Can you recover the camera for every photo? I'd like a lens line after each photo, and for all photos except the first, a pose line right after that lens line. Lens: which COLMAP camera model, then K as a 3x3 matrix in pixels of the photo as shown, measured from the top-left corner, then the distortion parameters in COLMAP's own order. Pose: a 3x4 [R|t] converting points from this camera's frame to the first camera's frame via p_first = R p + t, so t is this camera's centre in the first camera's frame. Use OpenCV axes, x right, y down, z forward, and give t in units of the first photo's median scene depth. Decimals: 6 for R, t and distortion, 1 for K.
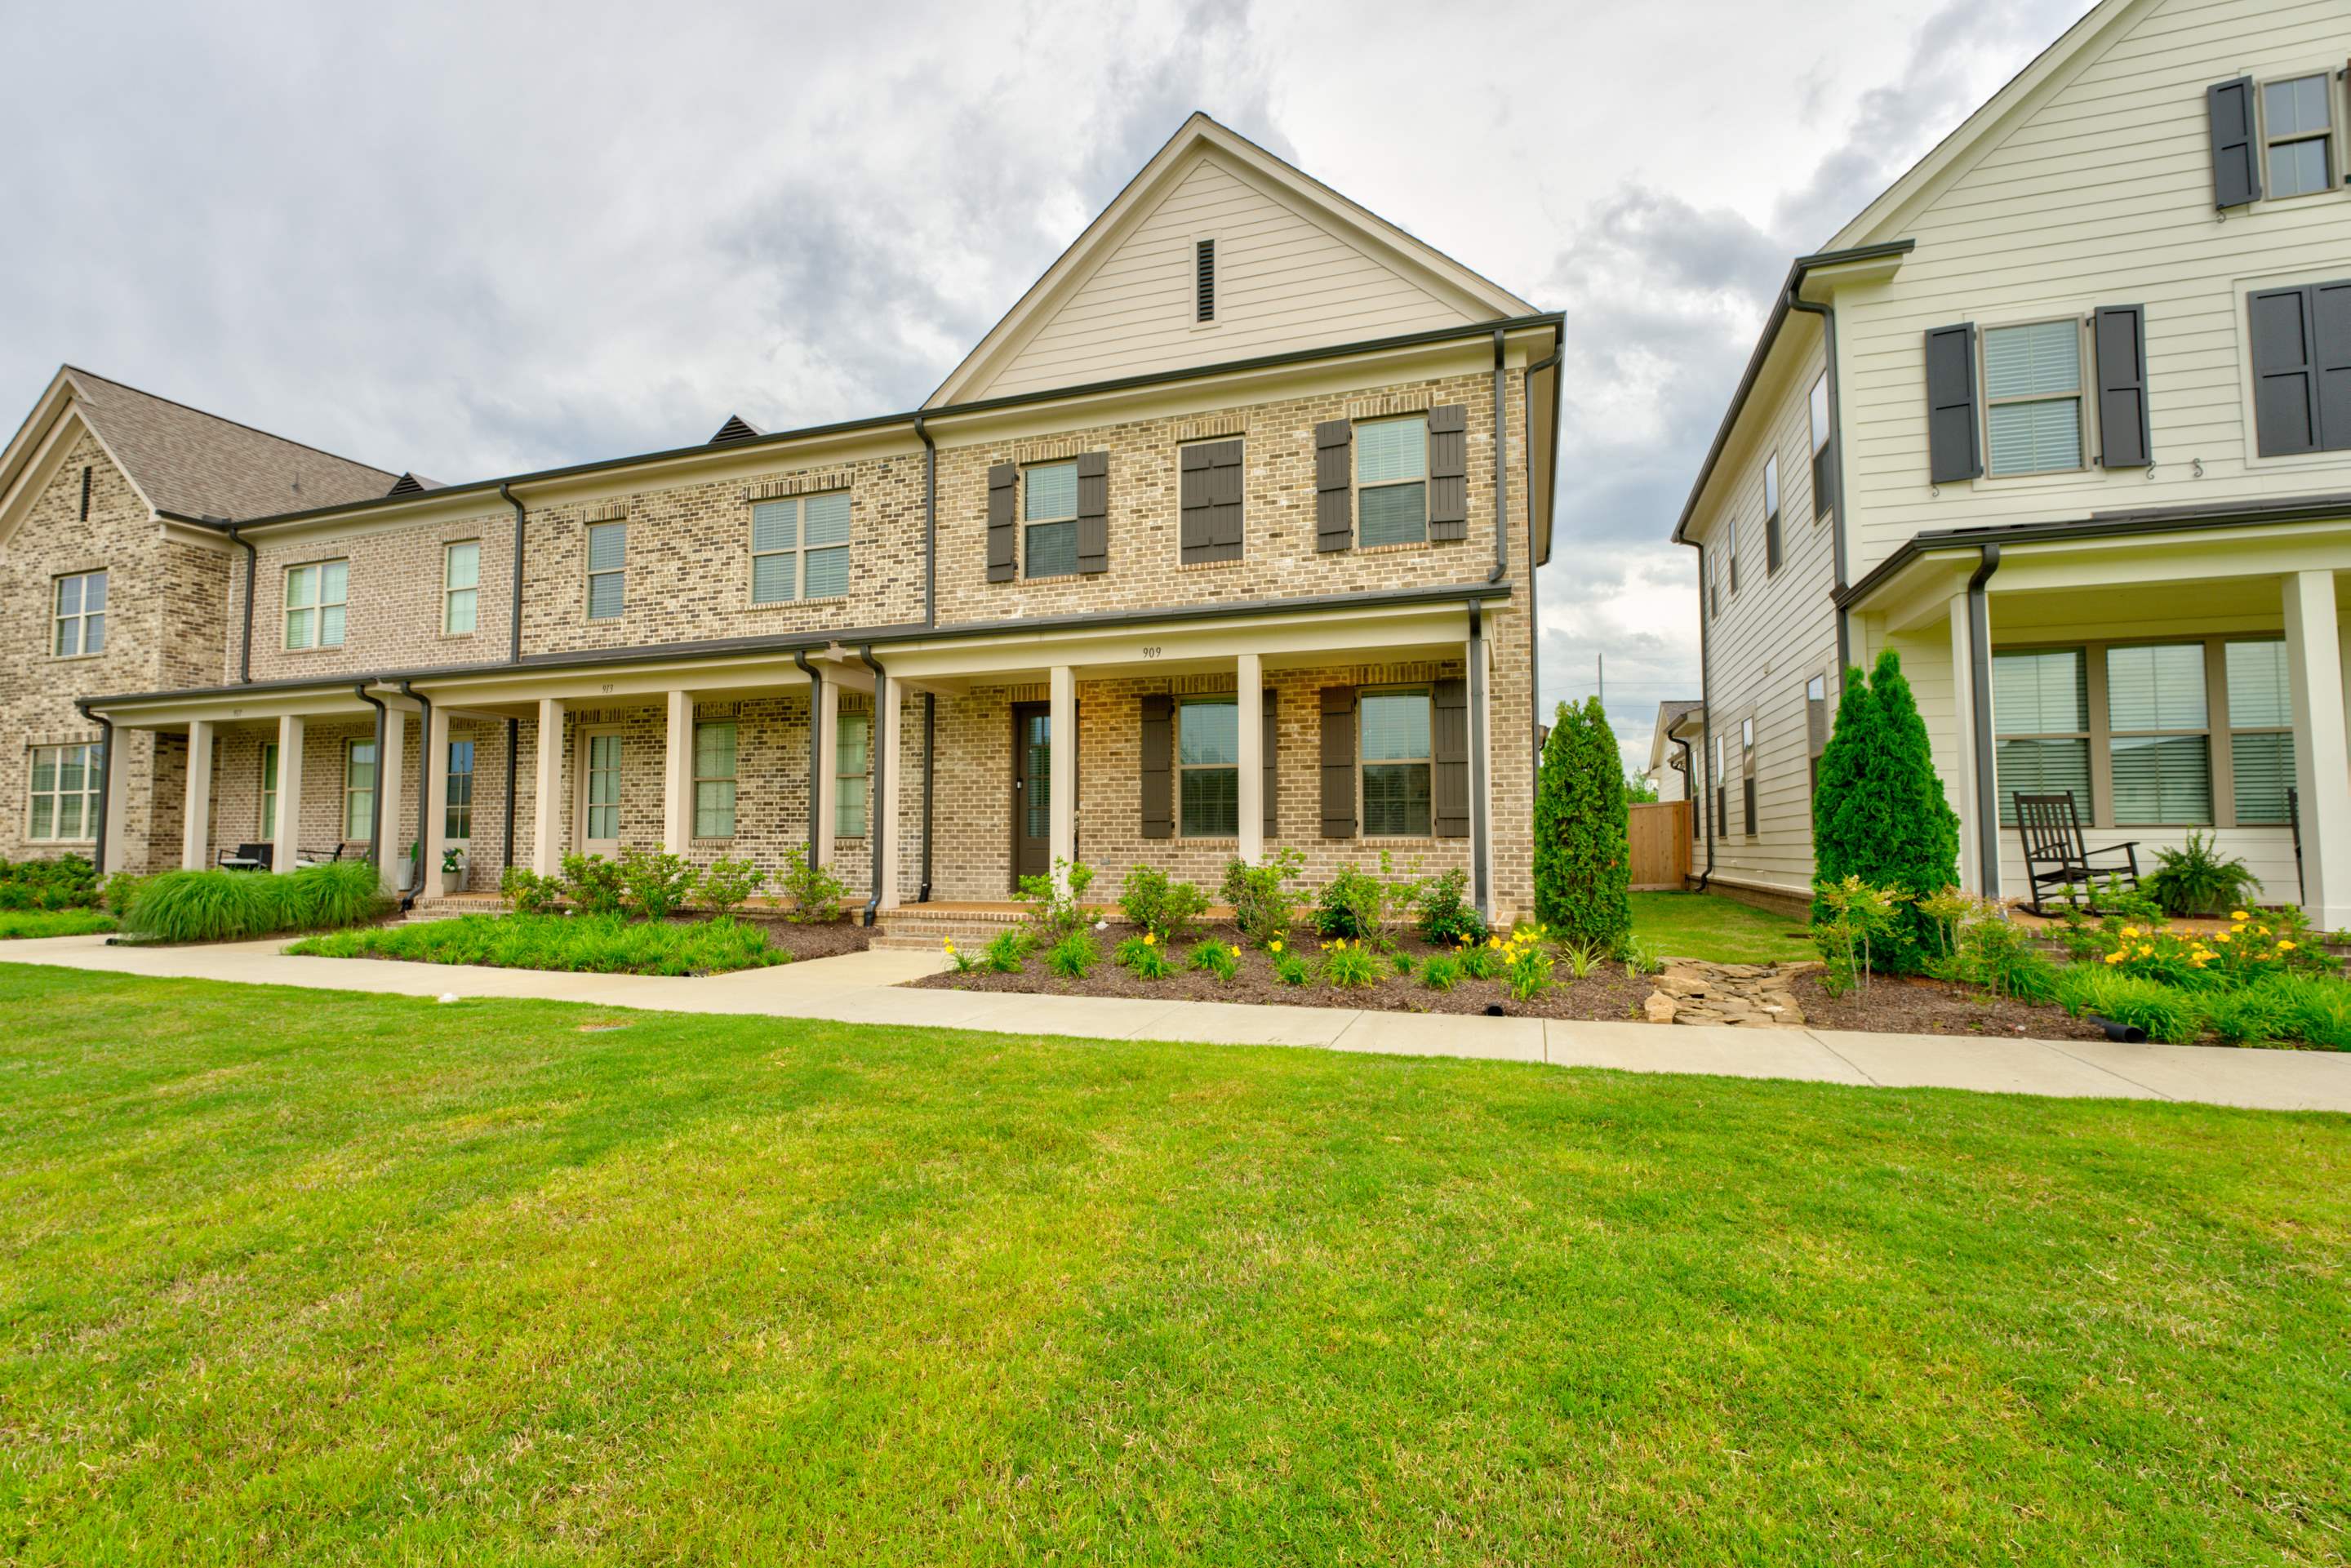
lens RADIAL K [[1057.8, 0, 1159.1], [0, 1057.8, 792.0], [0, 0, 1]] dist [-0.025016, 0.003138]
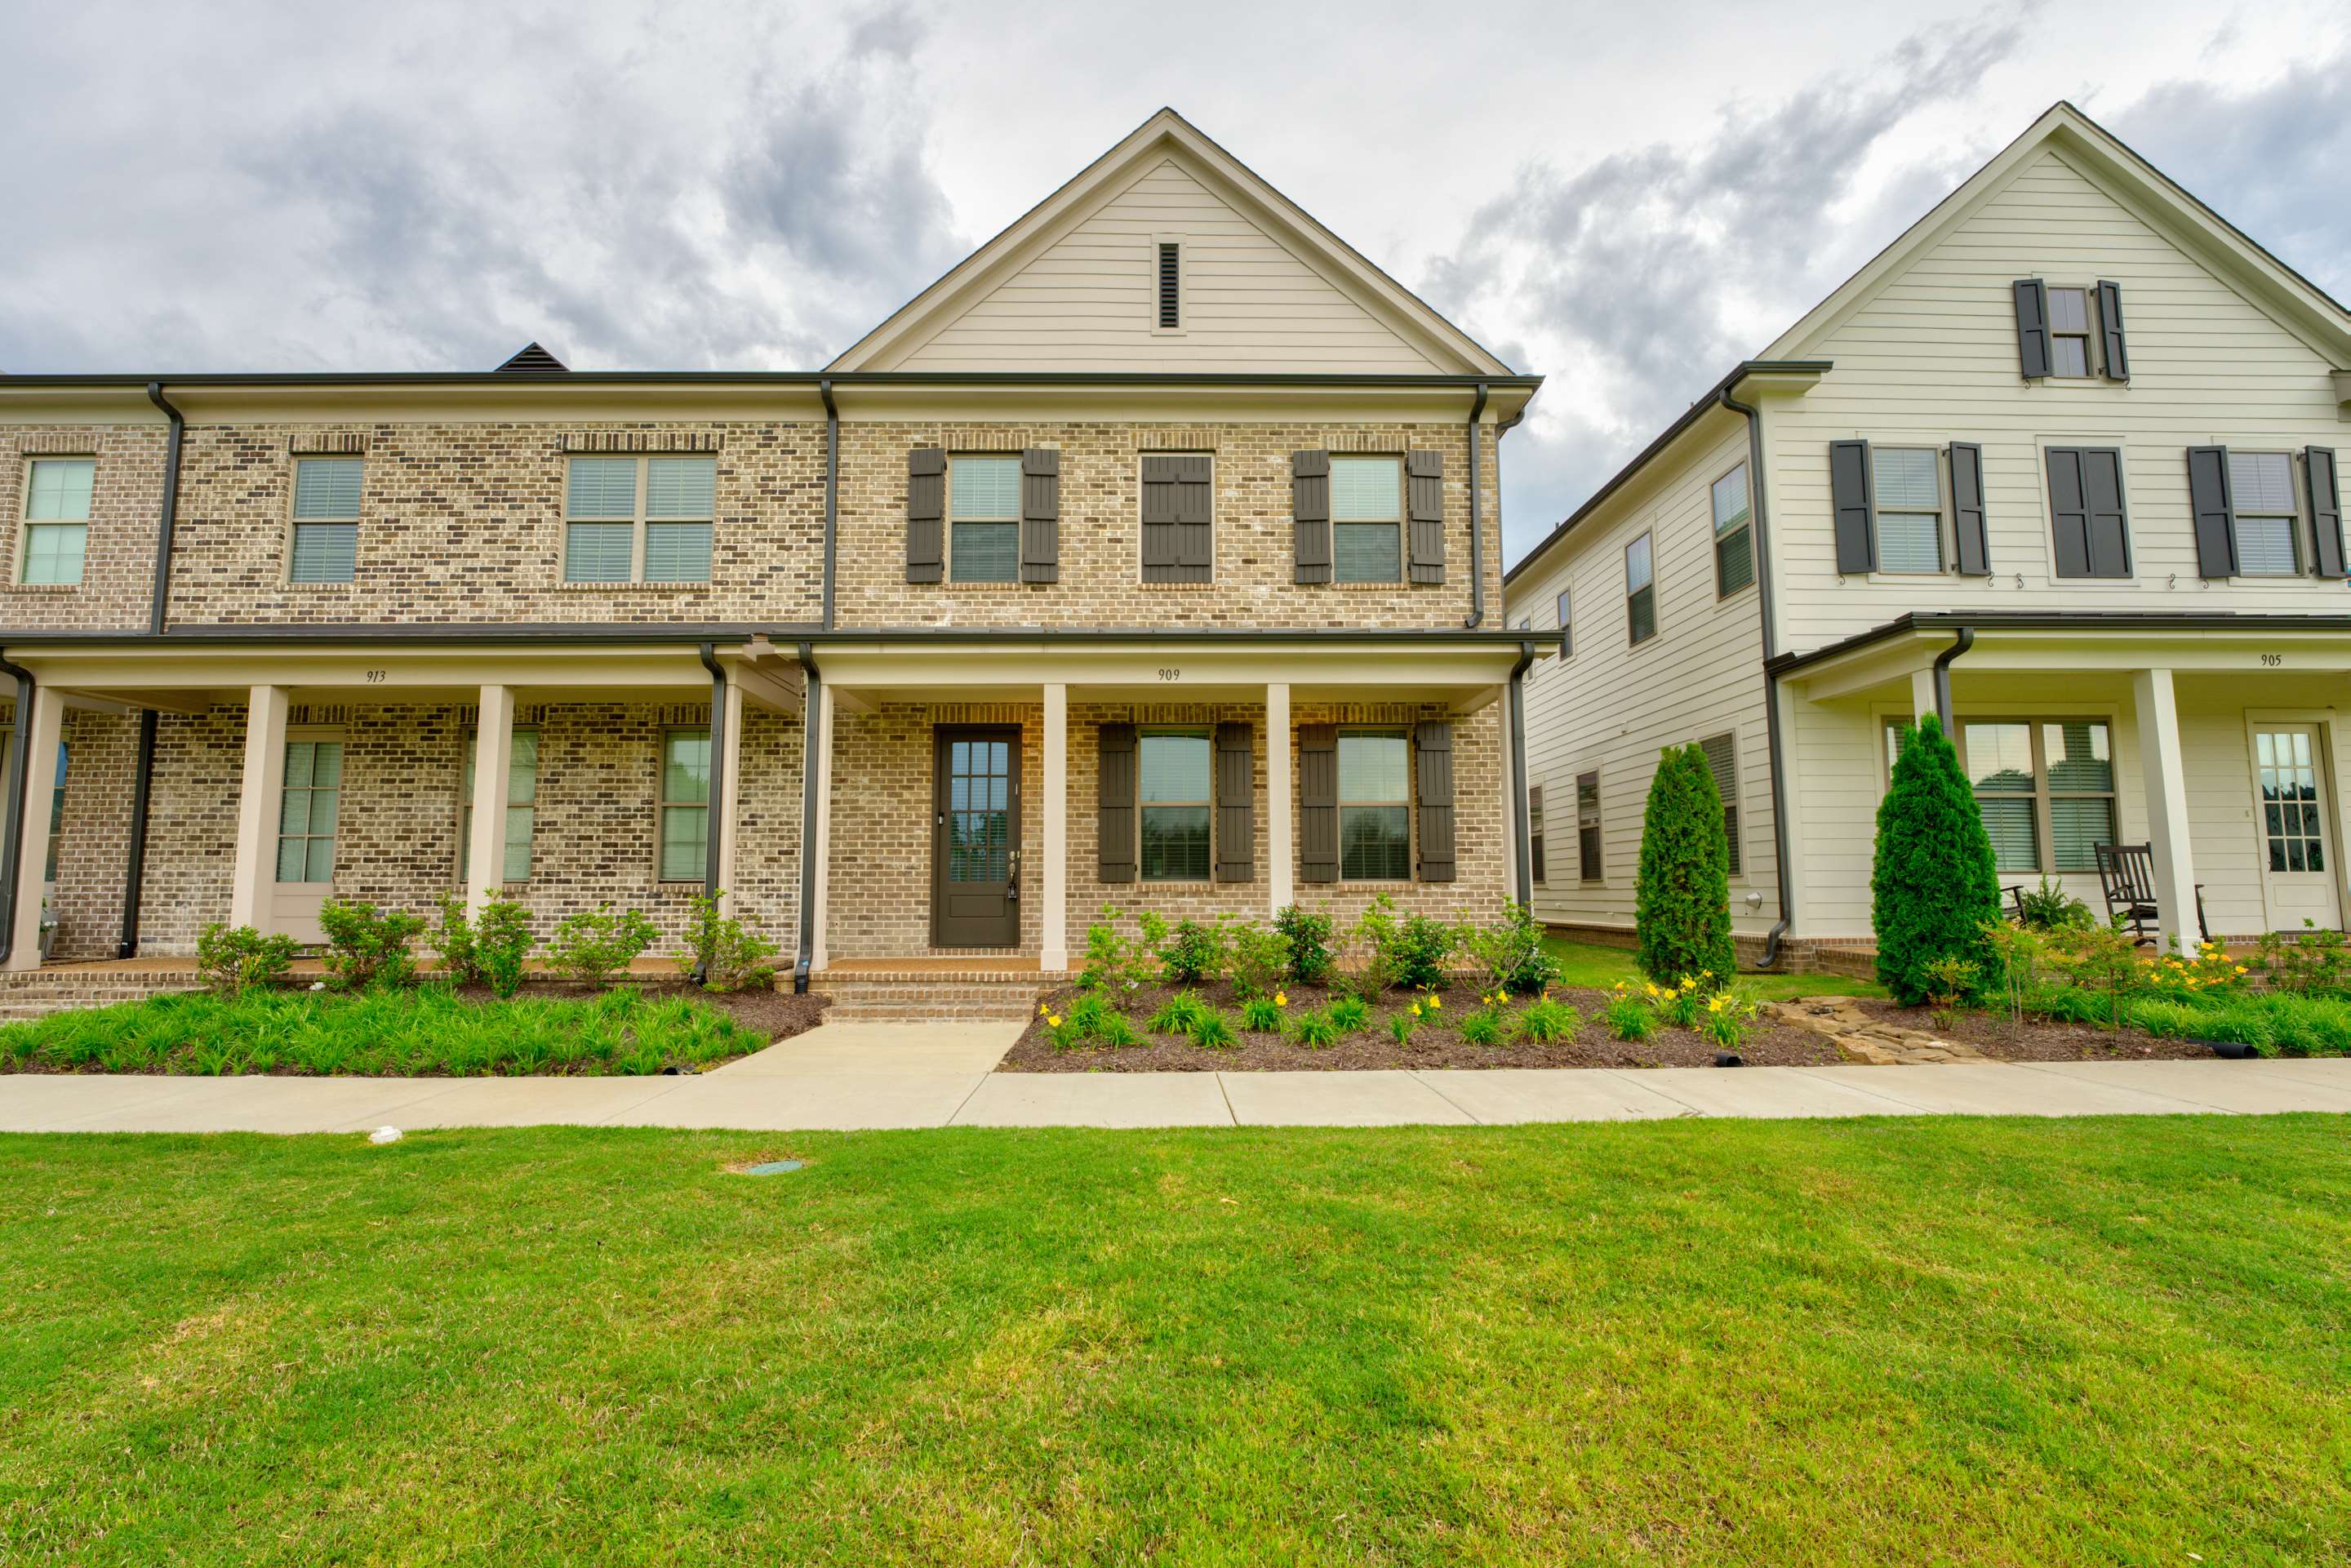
lens RADIAL K [[1057.8, 0, 1170.8], [0, 1057.8, 791.1], [0, 0, 1]] dist [-0.025016, 0.003138]
pose [[0.938610, 0.030191, 0.343658, -0.281436], [-0.015245, 0.998820, -0.046109, 0.007070], [-0.344644, 0.038040, 0.937962, 0.149160]]
